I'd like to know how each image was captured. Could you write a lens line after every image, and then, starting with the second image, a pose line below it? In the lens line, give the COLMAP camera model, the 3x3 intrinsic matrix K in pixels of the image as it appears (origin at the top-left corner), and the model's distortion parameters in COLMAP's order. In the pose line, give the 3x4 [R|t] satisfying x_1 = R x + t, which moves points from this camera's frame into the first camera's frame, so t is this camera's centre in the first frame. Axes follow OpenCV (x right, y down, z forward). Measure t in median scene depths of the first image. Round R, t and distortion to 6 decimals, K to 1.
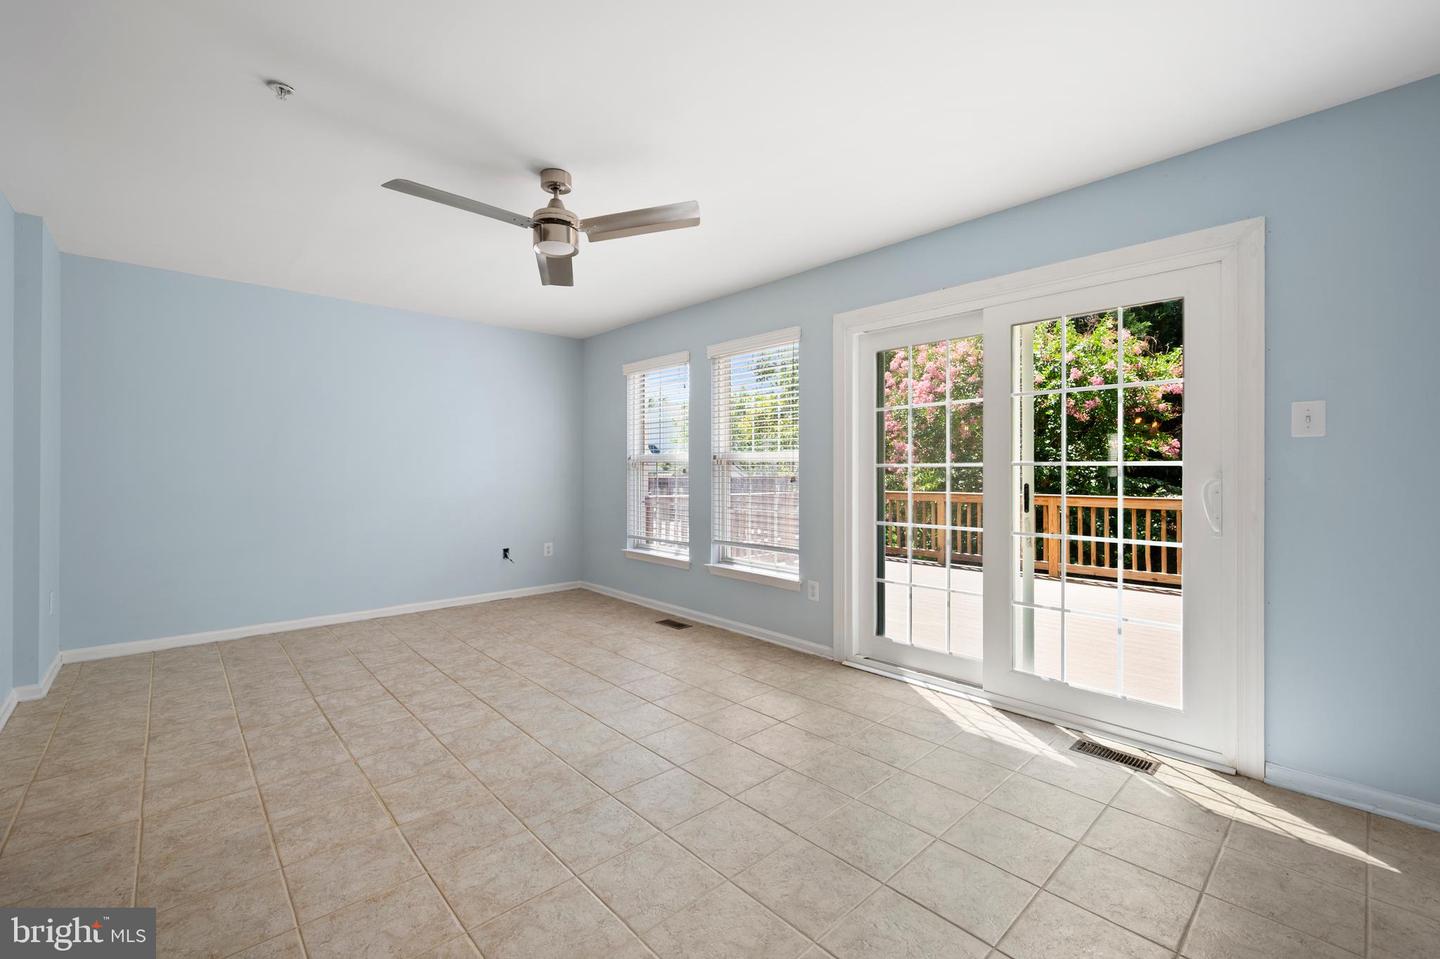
lens RADIAL K [[598.9, 0, 720.3], [0, 598.9, 475.5], [0, 0, 1]] dist [0.000357, 0.000325]
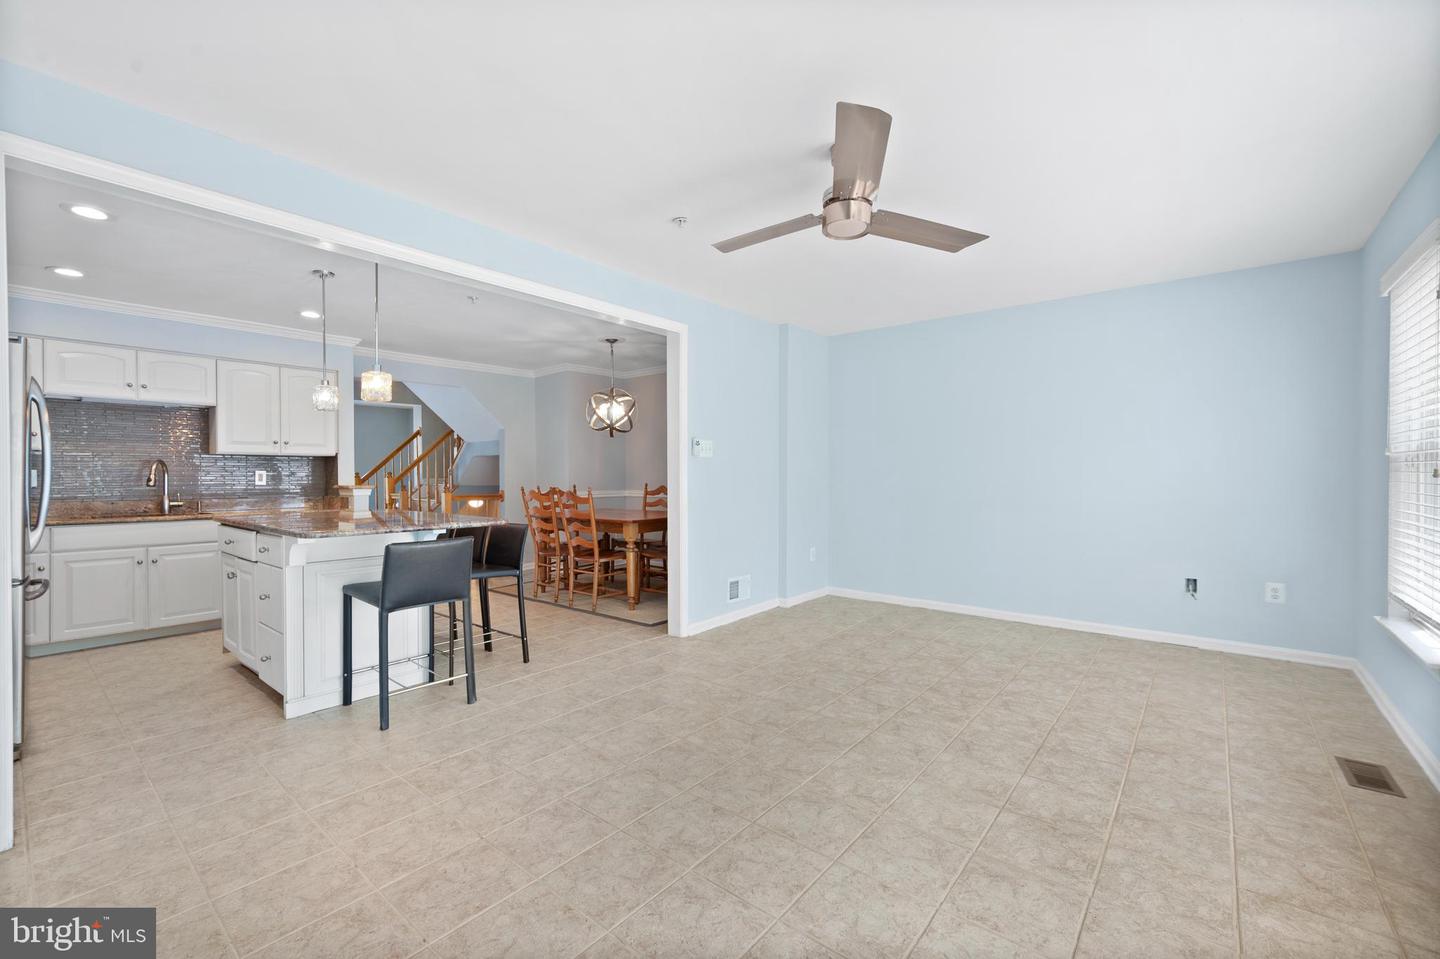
lens RADIAL K [[598.9, 0, 720.3], [0, 598.9, 475.5], [0, 0, 1]] dist [0.000357, 0.000325]
pose [[0.148960, 0.004586, -0.988833, 0.484930], [-0.009303, 0.999951, 0.003237, -0.002347], [0.988799, 0.008717, 0.148996, 0.545839]]
